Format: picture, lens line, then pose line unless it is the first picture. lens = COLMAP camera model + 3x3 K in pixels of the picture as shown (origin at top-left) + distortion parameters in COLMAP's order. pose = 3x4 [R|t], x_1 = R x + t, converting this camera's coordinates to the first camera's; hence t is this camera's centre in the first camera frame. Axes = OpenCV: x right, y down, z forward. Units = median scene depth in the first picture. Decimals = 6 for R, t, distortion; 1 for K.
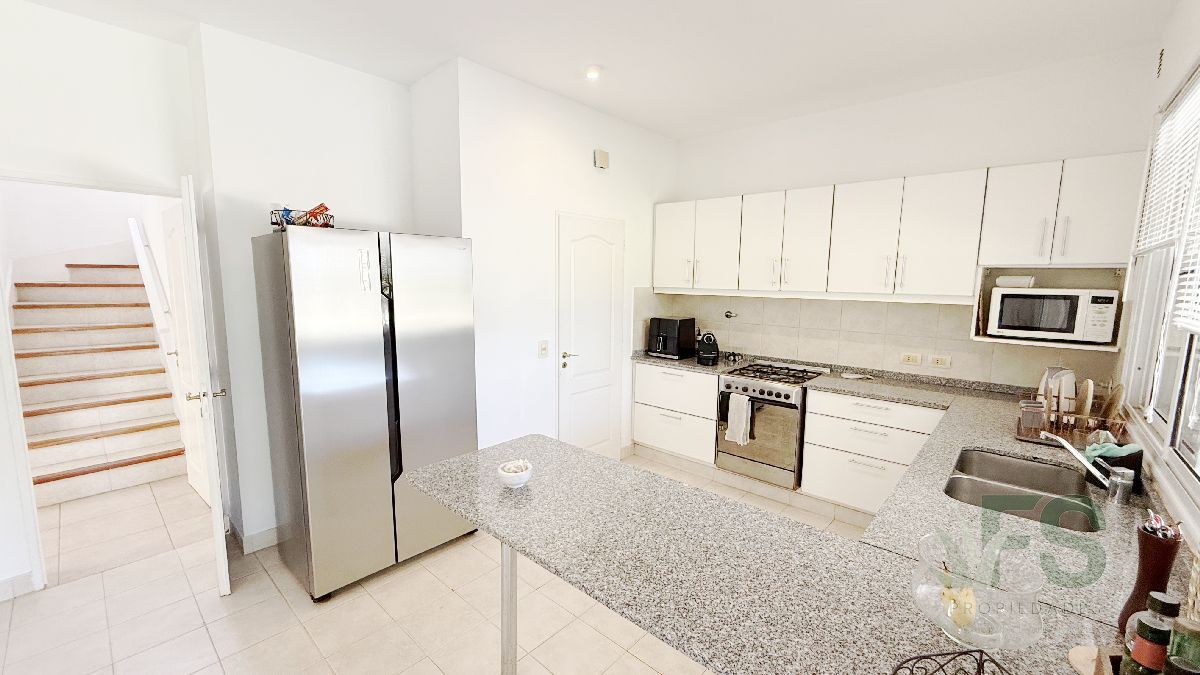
lens RADIAL K [[479.8, 0, 596.6], [0, 479.8, 339.2], [0, 0, 1]] dist [0.000987, 0.000077]
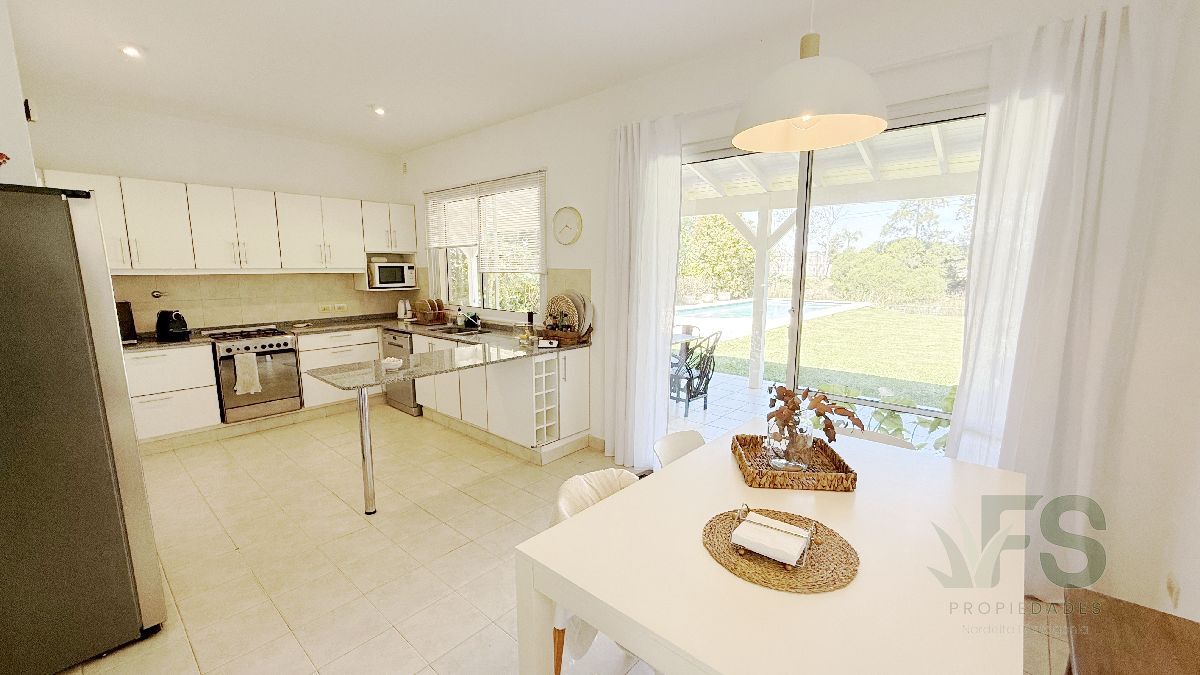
lens RADIAL K [[479.8, 0, 596.6], [0, 479.8, 339.2], [0, 0, 1]] dist [0.000987, 0.000077]
pose [[-0.005170, -0.163470, 0.986535, -1.118275], [0.130143, 0.978047, 0.162745, -0.003891], [-0.991482, 0.129232, 0.016218, 0.099557]]
